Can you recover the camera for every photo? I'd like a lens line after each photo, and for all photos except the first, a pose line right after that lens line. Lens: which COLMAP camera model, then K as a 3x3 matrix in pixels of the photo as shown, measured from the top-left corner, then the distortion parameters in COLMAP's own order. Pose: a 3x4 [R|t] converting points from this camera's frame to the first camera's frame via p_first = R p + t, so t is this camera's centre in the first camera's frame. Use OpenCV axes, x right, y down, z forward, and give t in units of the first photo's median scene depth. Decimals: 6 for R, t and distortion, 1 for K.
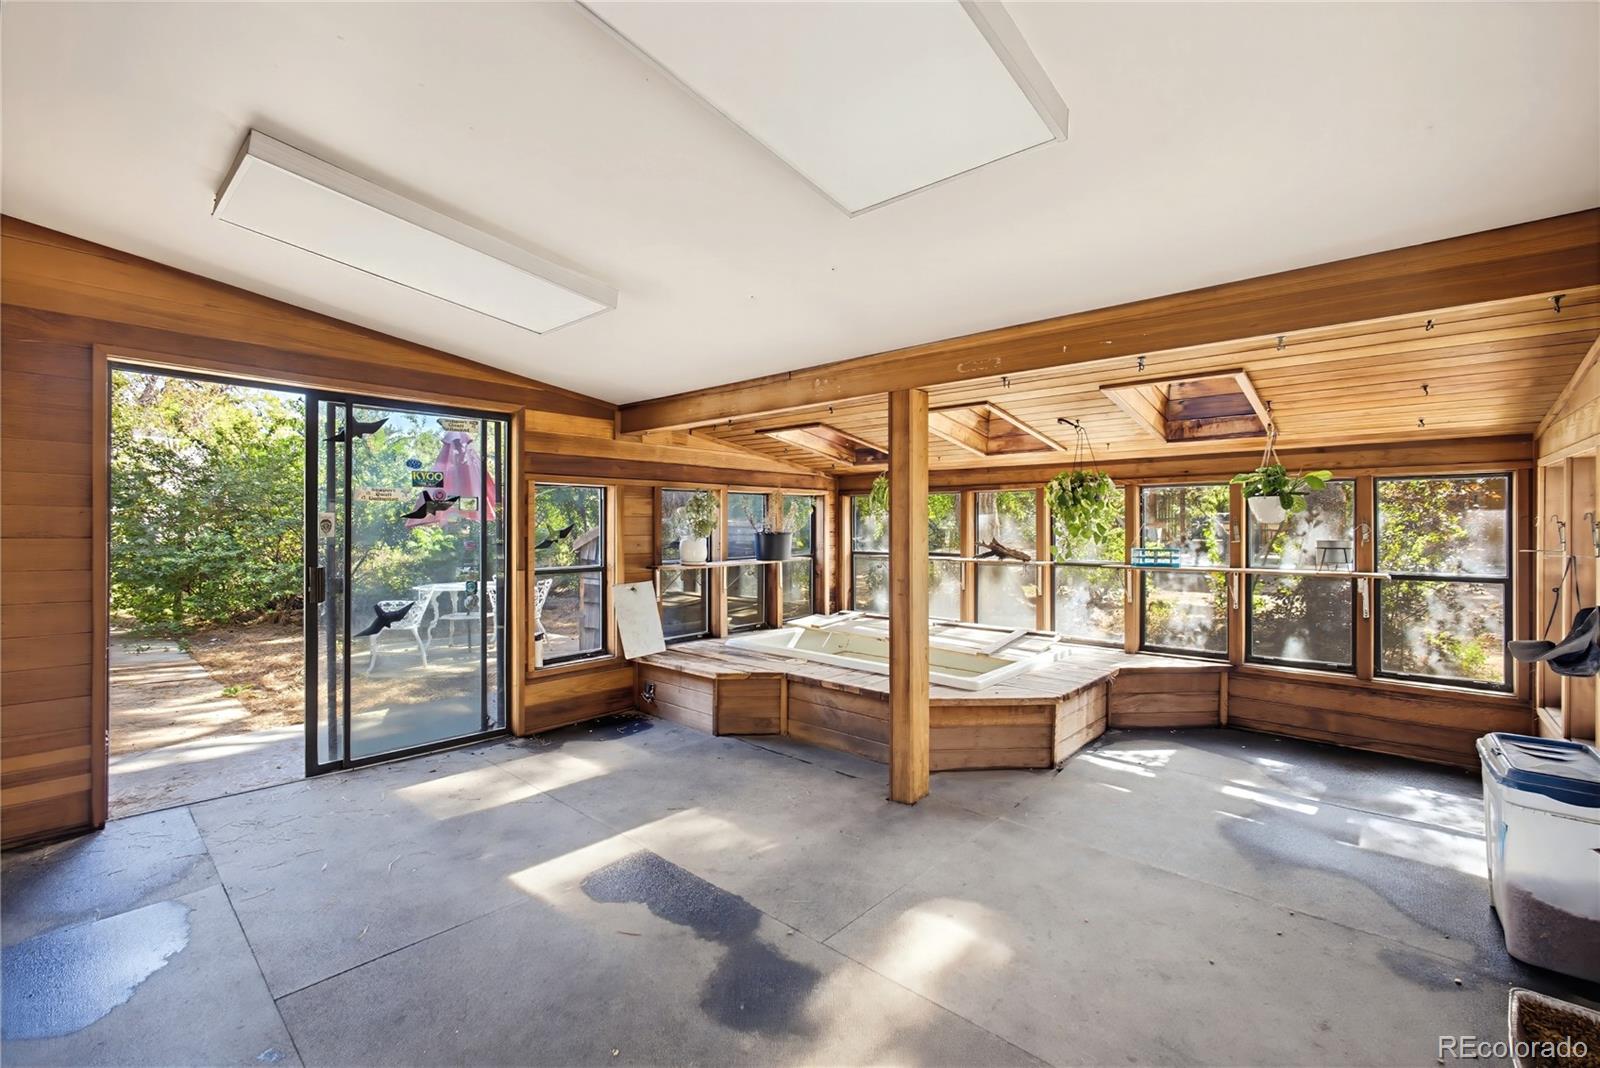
lens RADIAL K [[680.7, 0, 800.7], [0, 680.7, 530.2], [0, 0, 1]] dist [-0.013098, 0.002279]
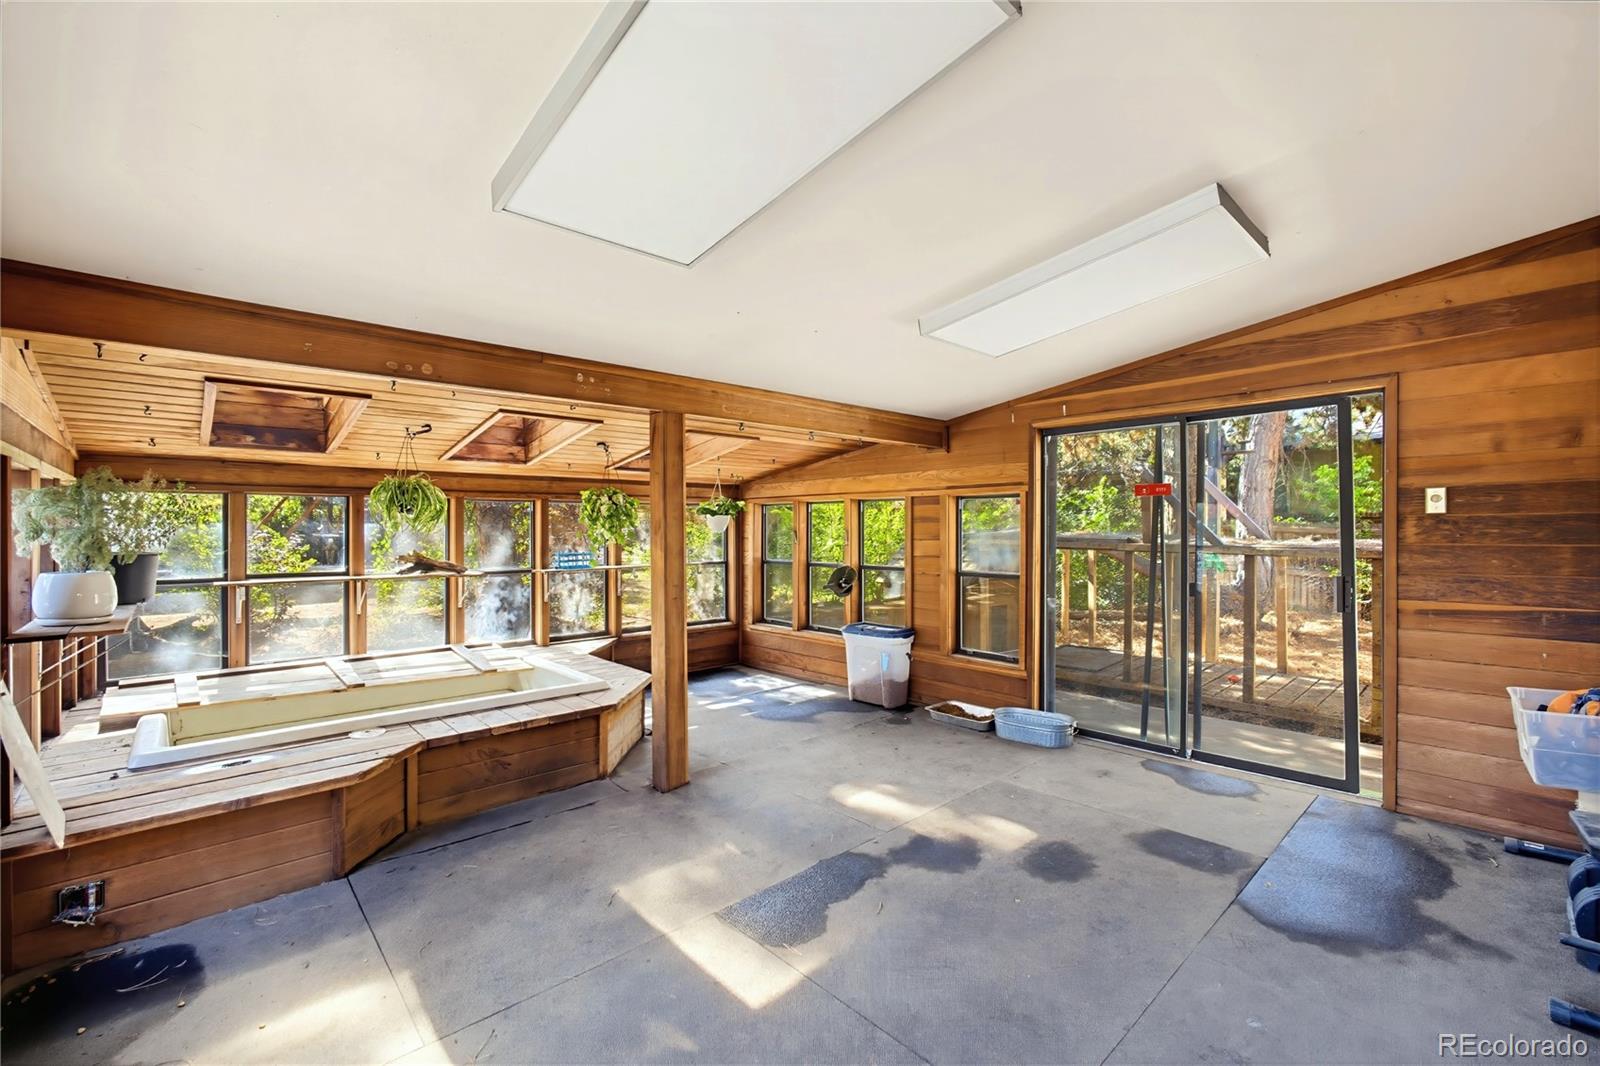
lens RADIAL K [[680.7, 0, 800.1], [0, 680.7, 530.1], [0, 0, 1]] dist [-0.013098, 0.002279]
pose [[0.084516, 0.002513, 0.996419, -0.973432], [0.010853, 0.999935, -0.003443, -0.009404], [-0.996363, 0.011105, 0.084484, 0.737469]]
